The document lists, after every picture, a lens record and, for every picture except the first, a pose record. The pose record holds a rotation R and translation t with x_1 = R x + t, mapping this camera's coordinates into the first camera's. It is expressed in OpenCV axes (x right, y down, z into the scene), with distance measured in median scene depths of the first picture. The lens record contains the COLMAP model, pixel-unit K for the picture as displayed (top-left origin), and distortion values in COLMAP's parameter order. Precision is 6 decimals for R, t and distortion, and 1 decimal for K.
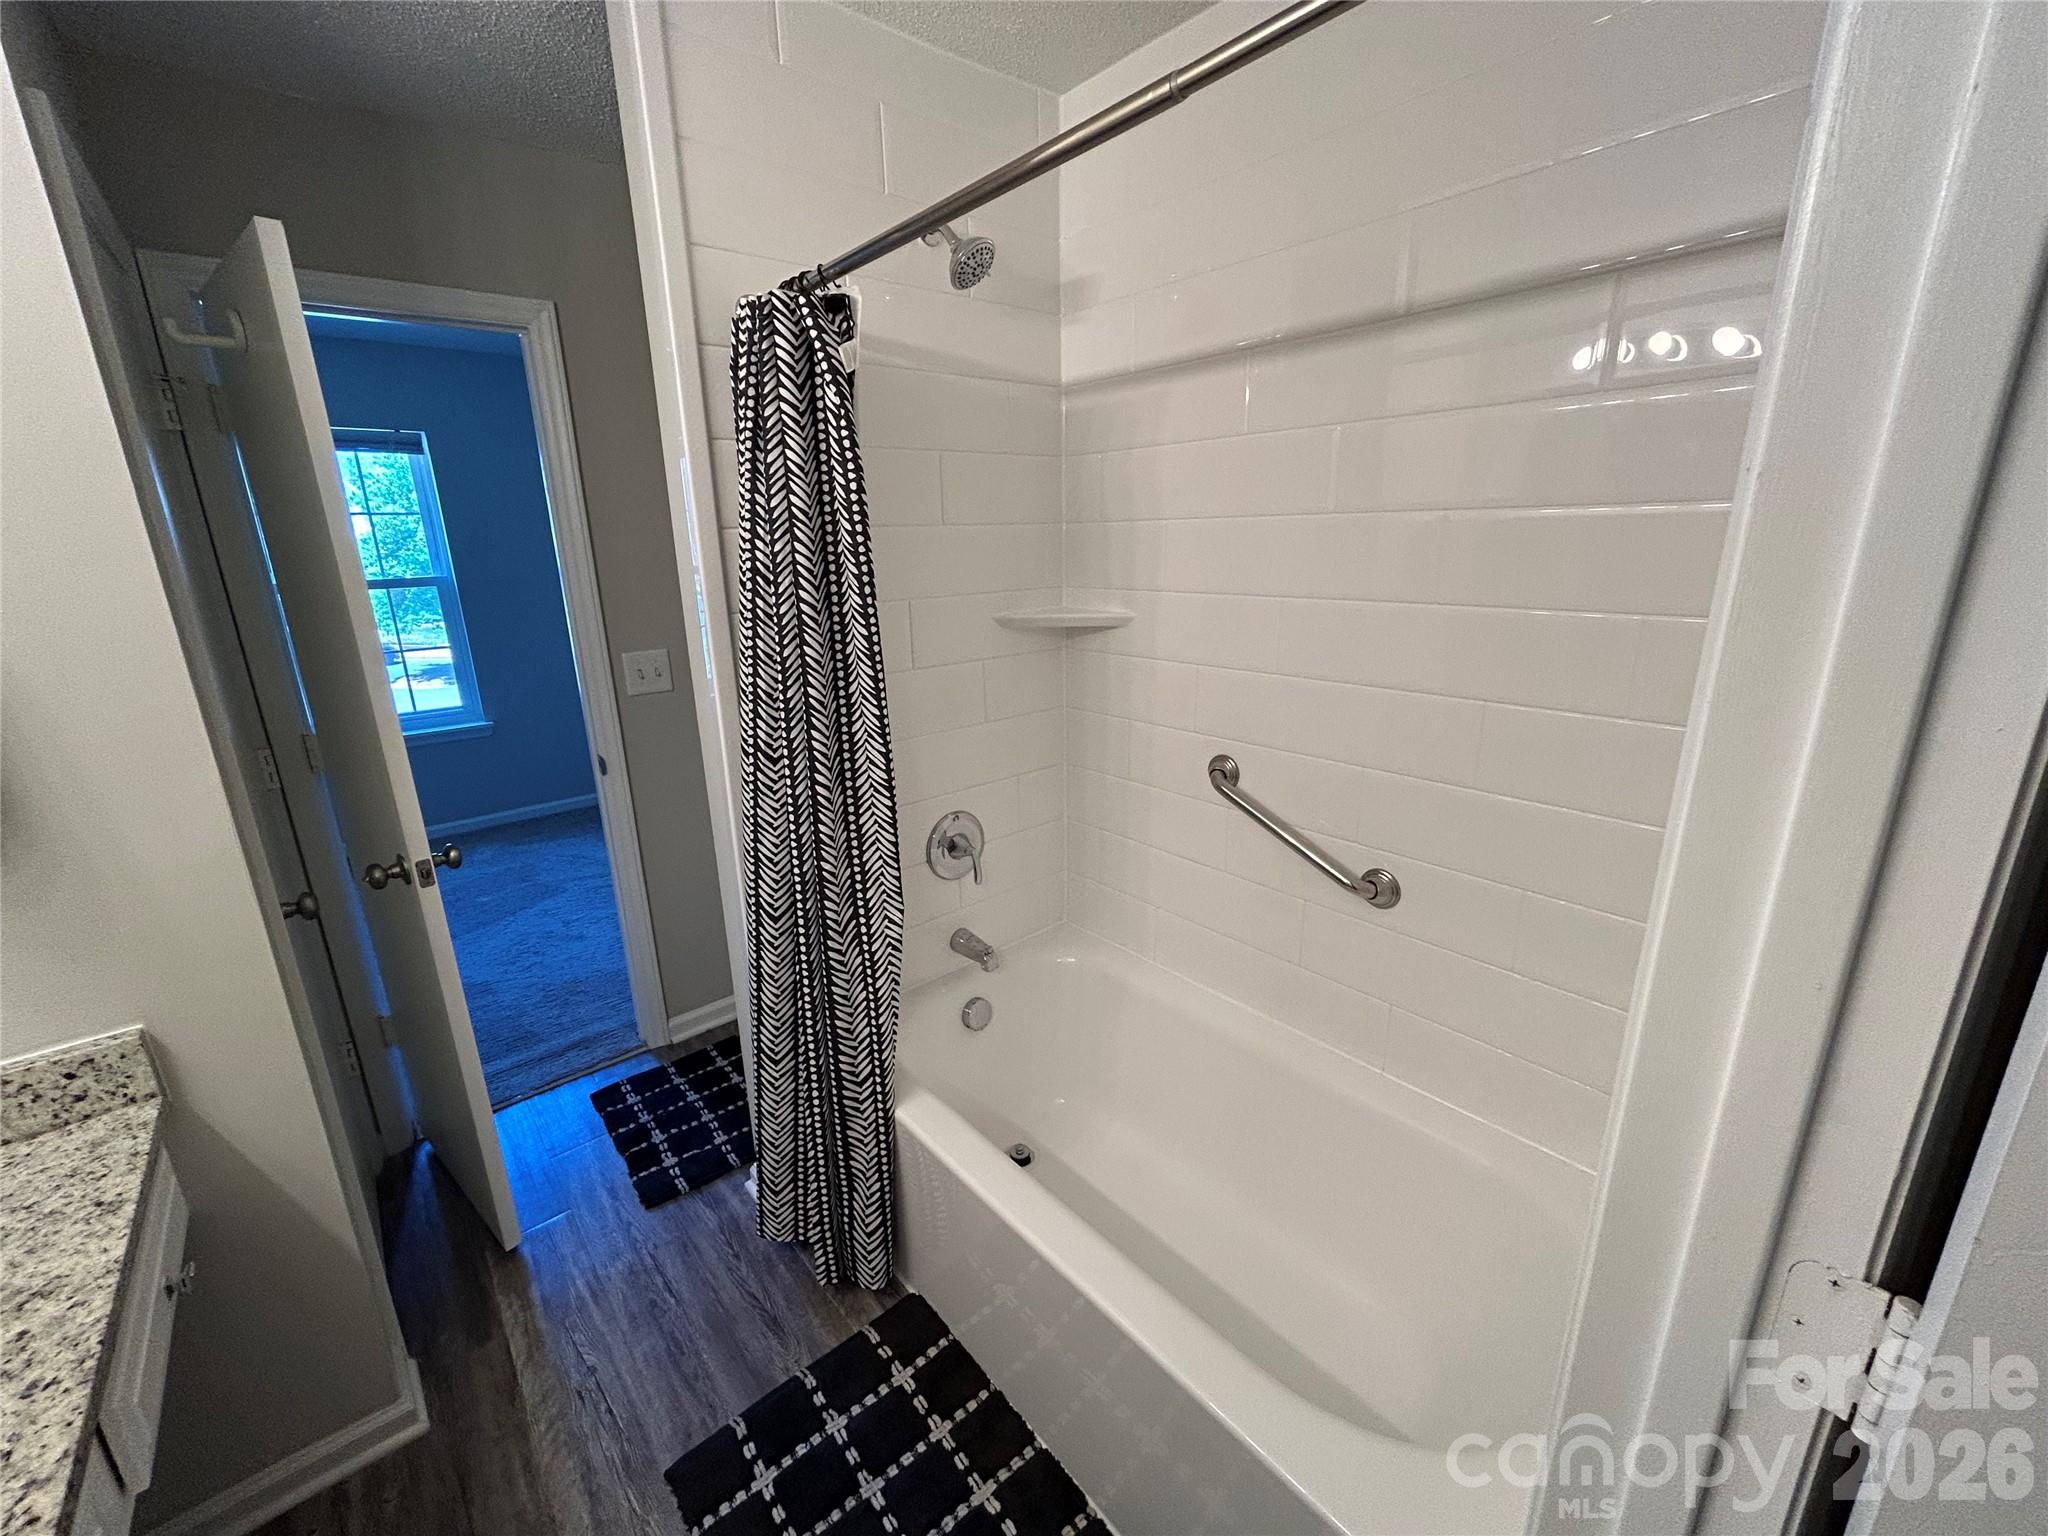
lens RADIAL K [[827.3, 0, 1020.7], [0, 827.3, 761.3], [0, 0, 1]] dist [-0.001165, 0.000585]
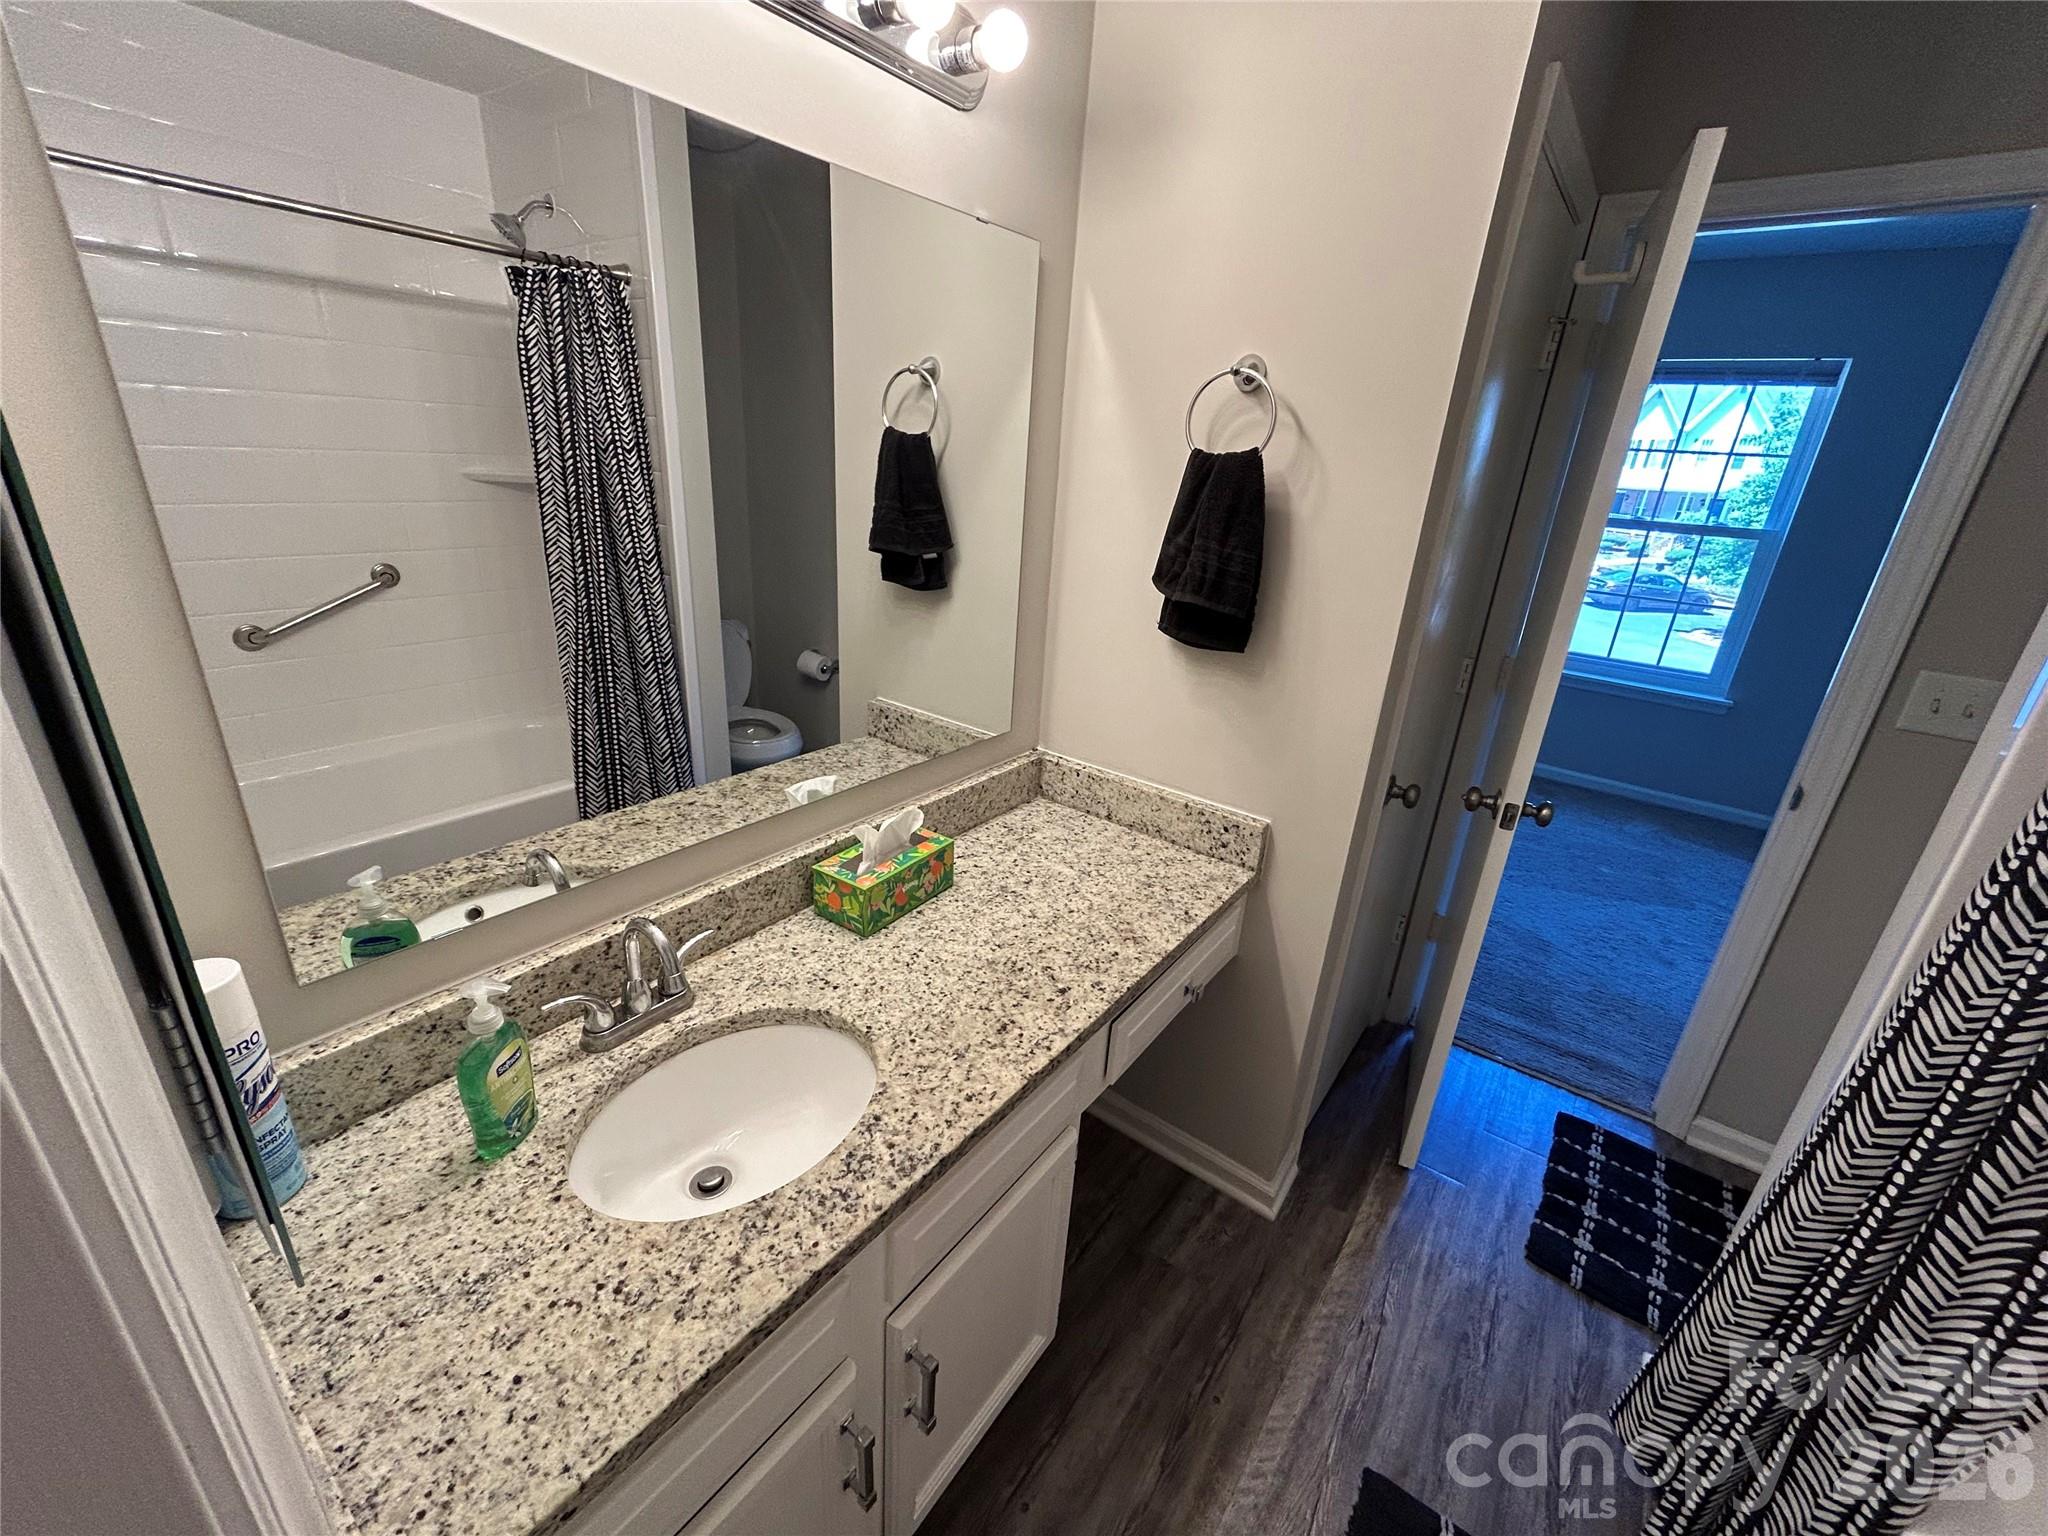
lens RADIAL K [[827.3, 0, 1018.8], [0, 827.3, 762.1], [0, 0, 1]] dist [-0.001165, 0.000585]
pose [[0.212827, 0.383979, -0.898479, 0.031734], [-0.323126, 0.895467, 0.306151, -0.039410], [0.922114, 0.225165, 0.314653, 0.118819]]
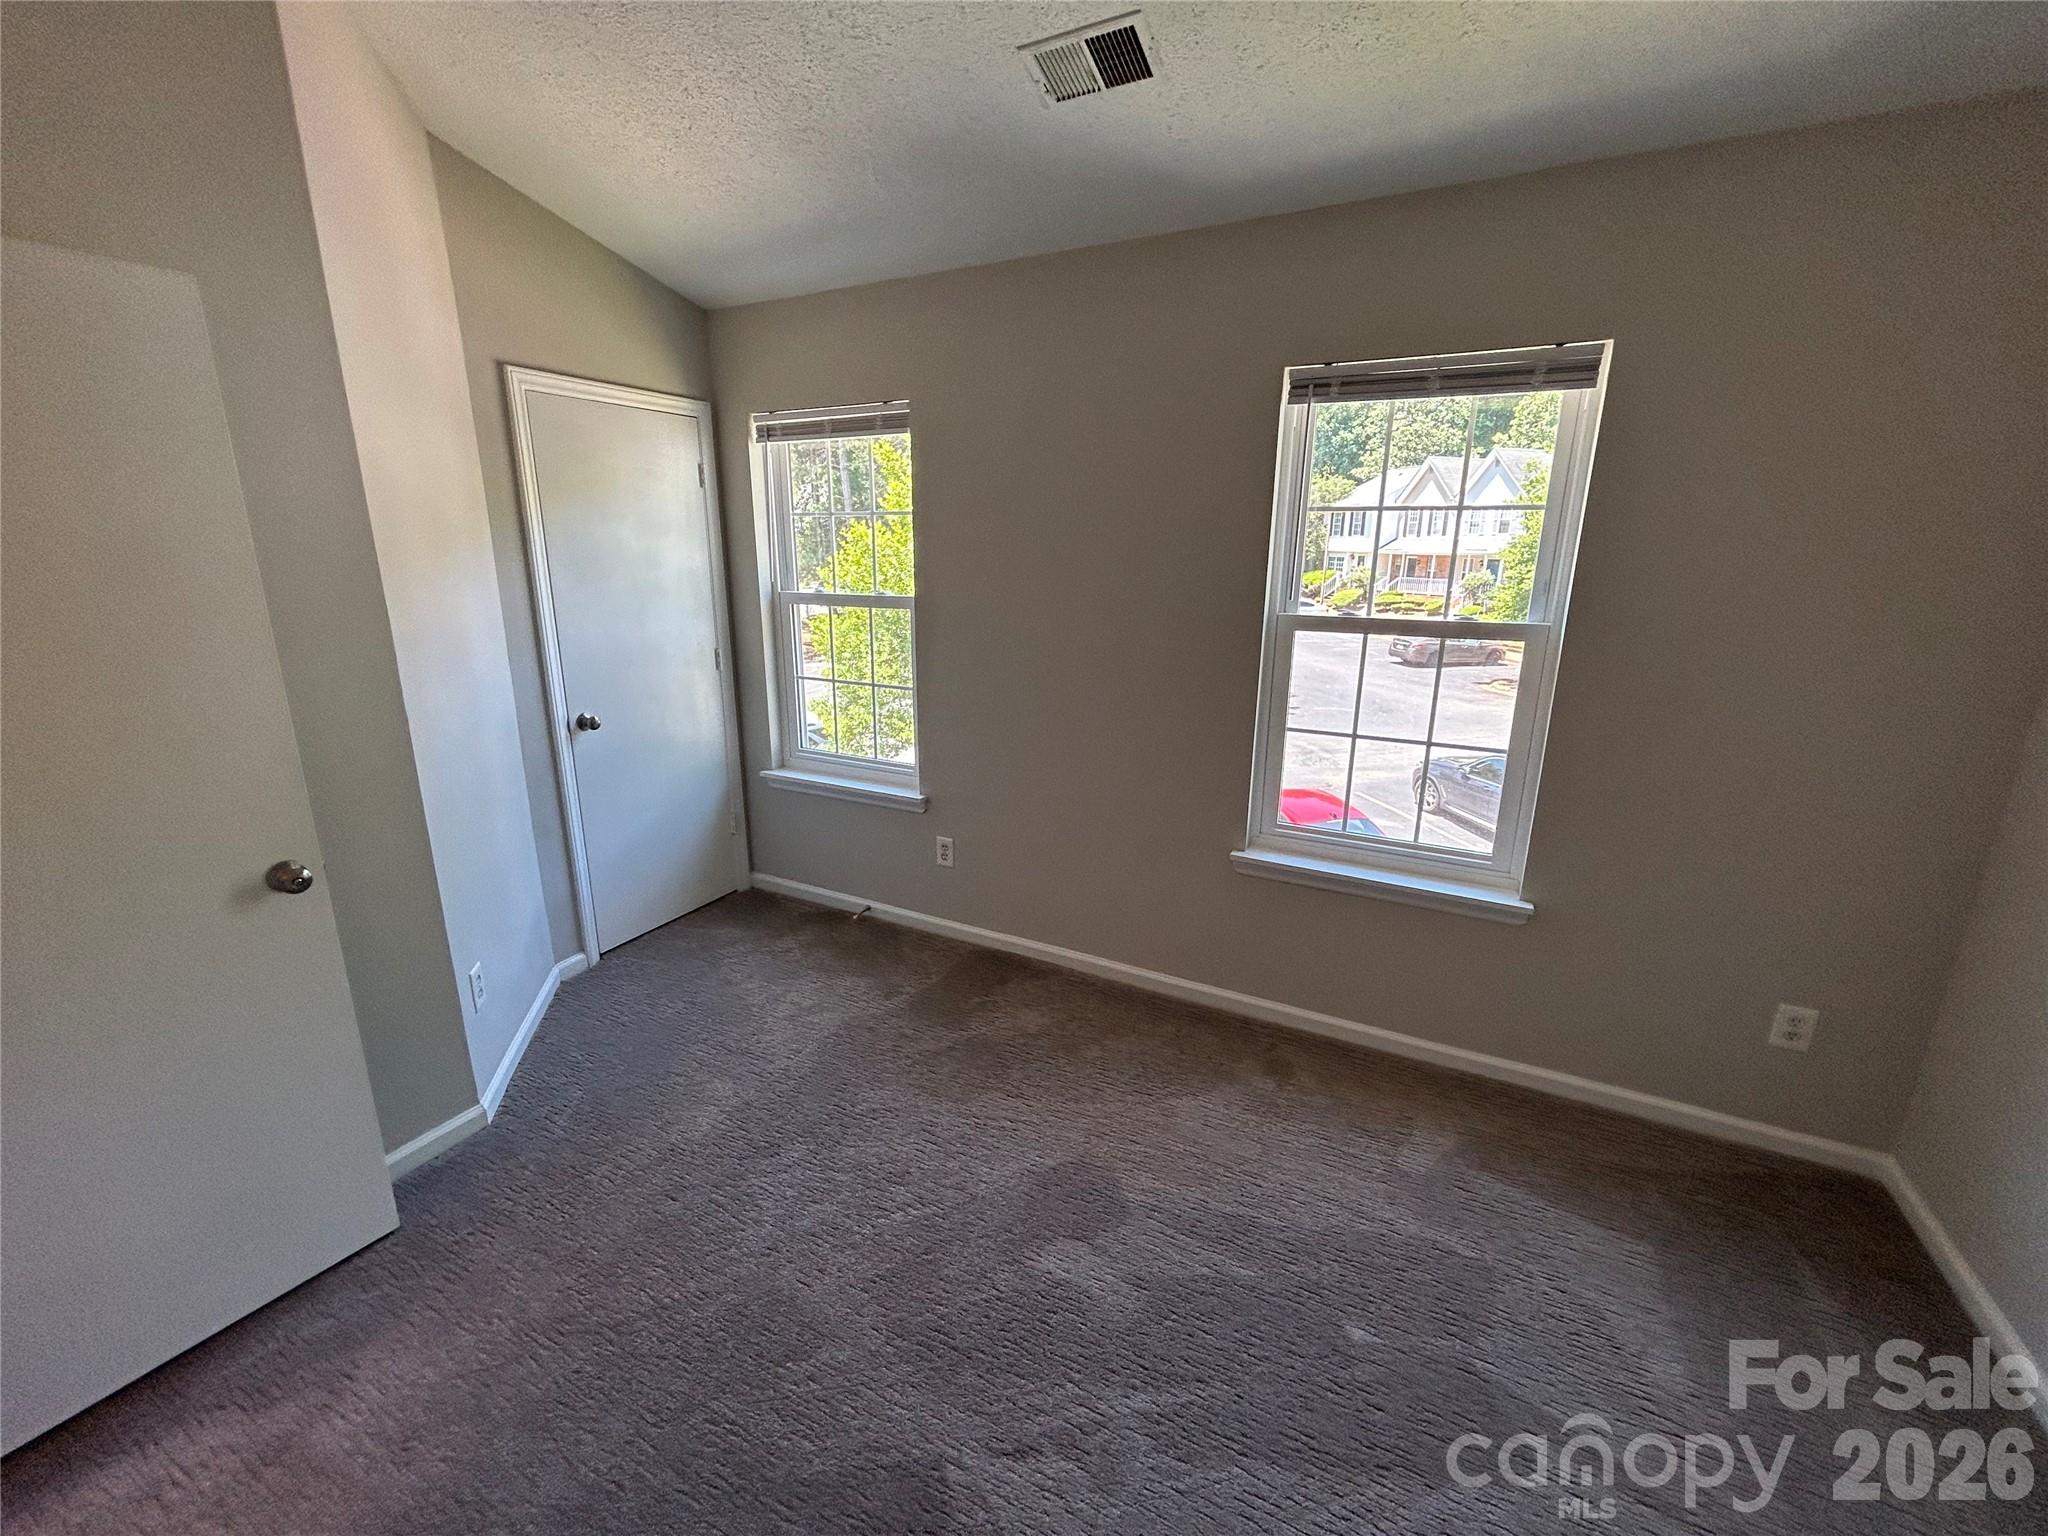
lens RADIAL K [[827.3, 0, 1026.0], [0, 827.3, 759.4], [0, 0, 1]] dist [-0.001165, 0.000585]
pose [[0.382305, 0.257794, -0.887348, -0.326632], [-0.264513, 0.950641, 0.162219, -0.180310], [0.885368, 0.172698, 0.431624, 0.585800]]
